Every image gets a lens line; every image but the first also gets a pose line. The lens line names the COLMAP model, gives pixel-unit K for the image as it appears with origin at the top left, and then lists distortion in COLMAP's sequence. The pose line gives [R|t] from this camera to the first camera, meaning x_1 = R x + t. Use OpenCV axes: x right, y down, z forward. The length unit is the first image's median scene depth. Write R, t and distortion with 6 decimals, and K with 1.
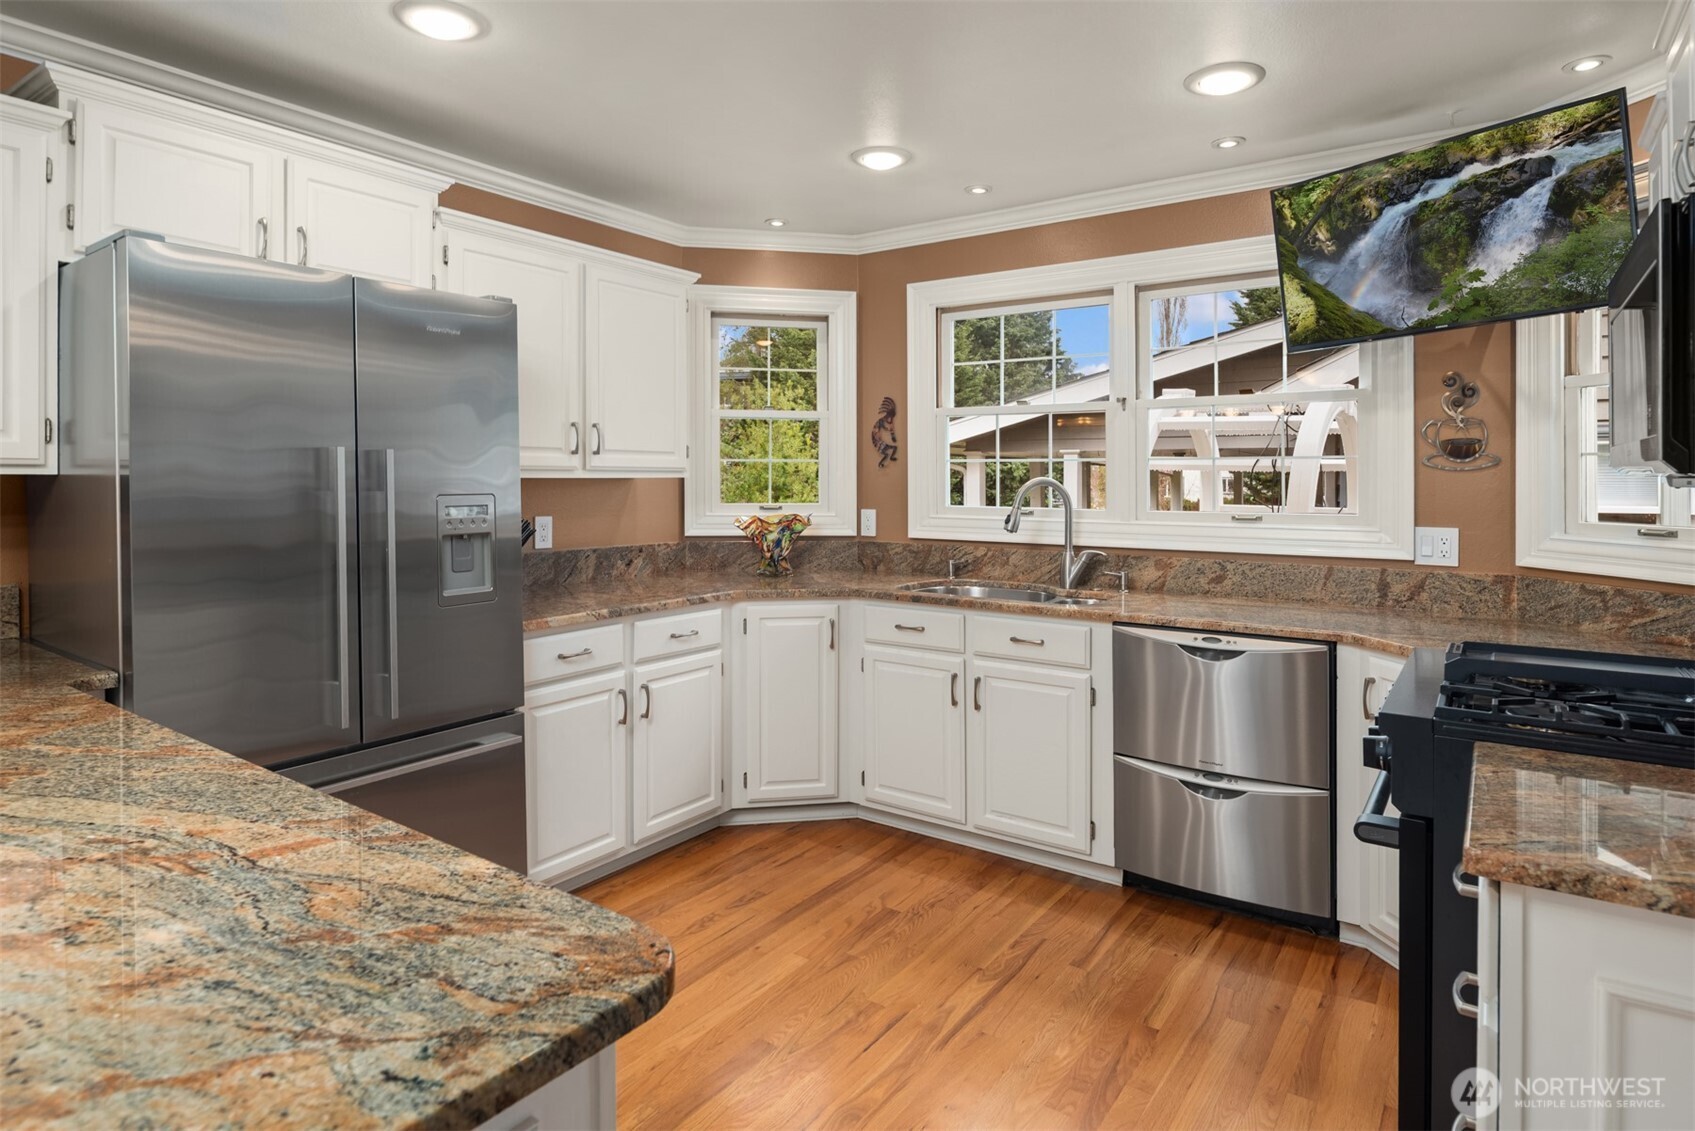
lens RADIAL K [[935.2, 0, 918.4], [0, 935.2, 502.3], [0, 0, 1]] dist [-0.011789, -0.003519]
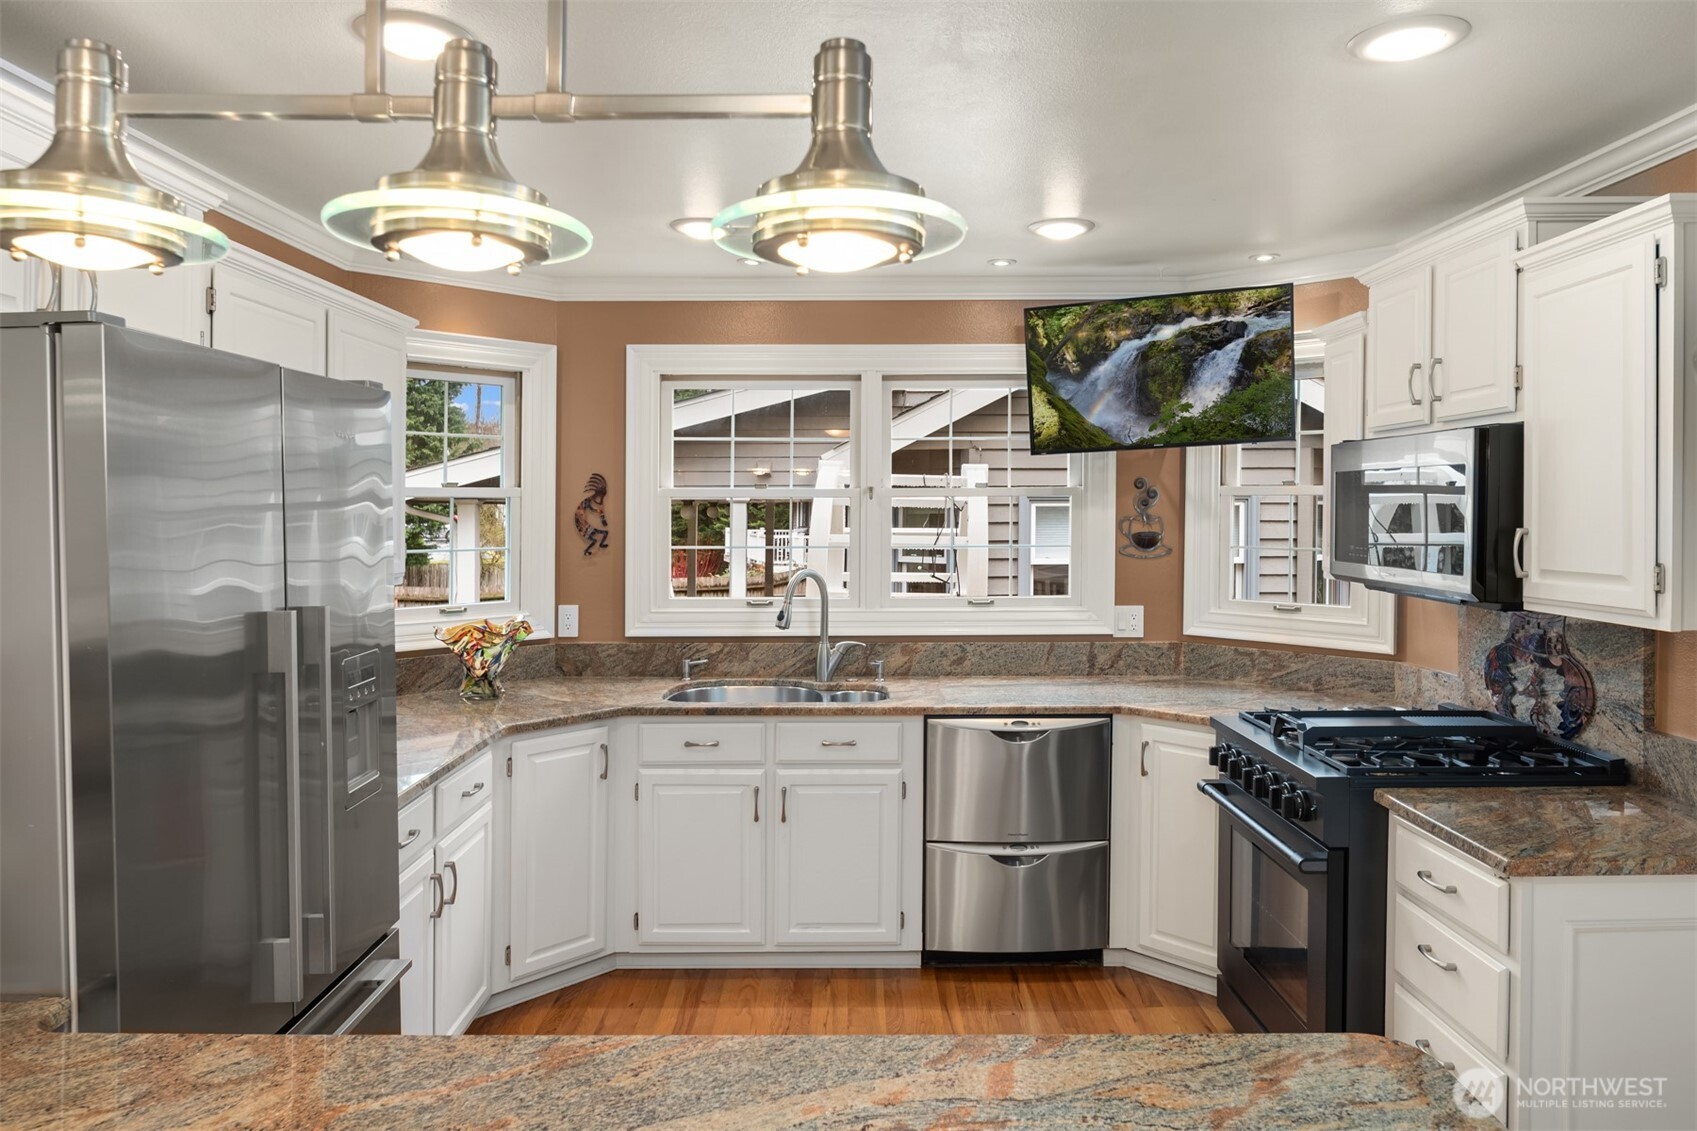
lens RADIAL K [[1094.7, 0, 912.5], [0, 1094.7, 552.7], [0, 0, 1]] dist [0.010943, -0.010758]
pose [[0.808447, -0.024862, 0.588044, -0.505887], [0.009742, 0.999536, 0.028865, -0.086493], [-0.588489, -0.017607, 0.808314, 0.028848]]
